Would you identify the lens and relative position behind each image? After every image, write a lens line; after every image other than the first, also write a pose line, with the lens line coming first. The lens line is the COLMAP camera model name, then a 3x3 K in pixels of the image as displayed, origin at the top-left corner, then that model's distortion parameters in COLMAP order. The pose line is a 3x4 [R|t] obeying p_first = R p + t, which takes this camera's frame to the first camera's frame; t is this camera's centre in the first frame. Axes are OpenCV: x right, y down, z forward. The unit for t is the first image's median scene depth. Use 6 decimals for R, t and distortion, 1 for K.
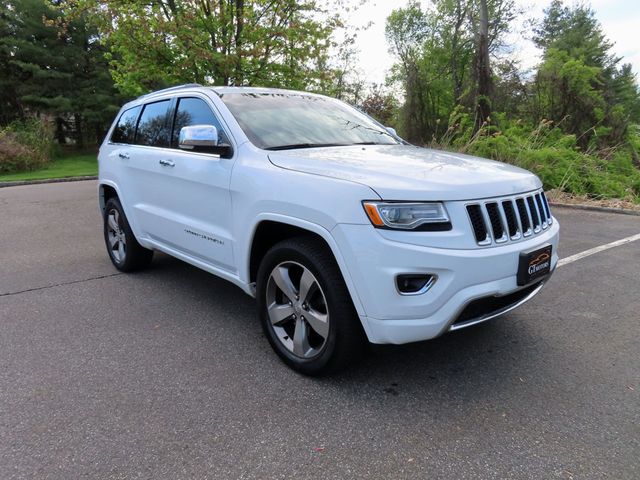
lens RADIAL K [[454.7, 0, 320.0], [0, 454.7, 240.0], [0, 0, 1]] dist [-0.015626, 0.011503]
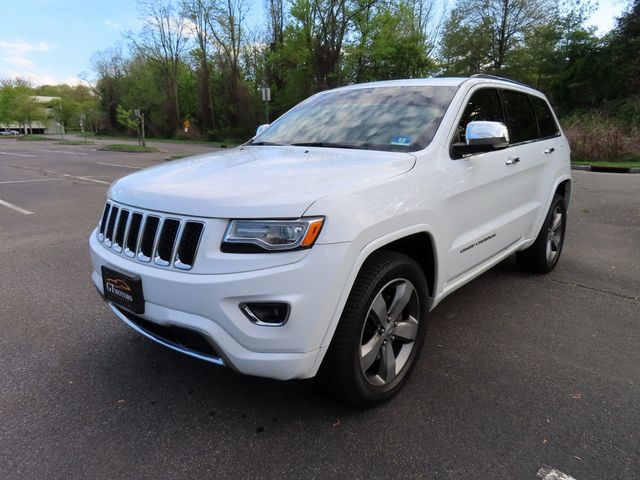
lens RADIAL K [[454.7, 0, 320.0], [0, 454.7, 240.0], [0, 0, 1]] dist [-0.015626, 0.011503]
pose [[0.139335, 0.242693, -0.960045, 1.431777], [-0.207523, 0.955130, 0.211332, -0.320907], [0.968256, 0.169785, 0.183447, 1.262965]]
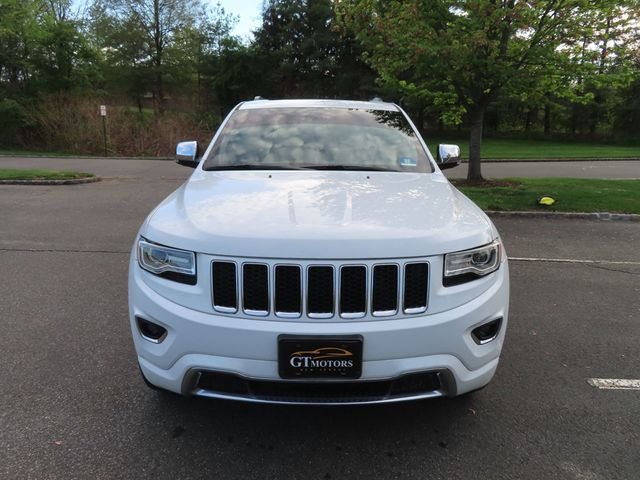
lens RADIAL K [[454.7, 0, 320.0], [0, 454.7, 240.0], [0, 0, 1]] dist [-0.015626, 0.011503]
pose [[0.756694, 0.176189, -0.629580, 0.959549], [-0.155101, 0.983888, 0.088926, -0.212837], [0.635104, 0.030359, 0.771830, 0.443036]]
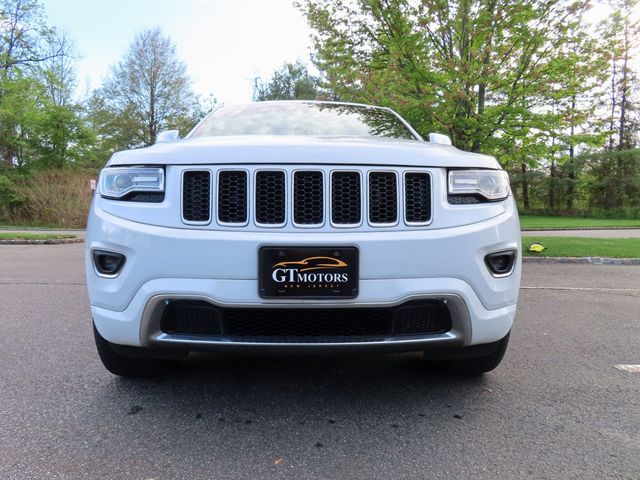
lens RADIAL K [[454.7, 0, 320.0], [0, 454.7, 240.0], [0, 0, 1]] dist [-0.015626, 0.011503]
pose [[0.774882, 0.053261, -0.629858, 0.923247], [-0.146545, 0.984432, -0.097043, 0.072447], [0.614884, 0.167500, 0.770624, 0.554357]]
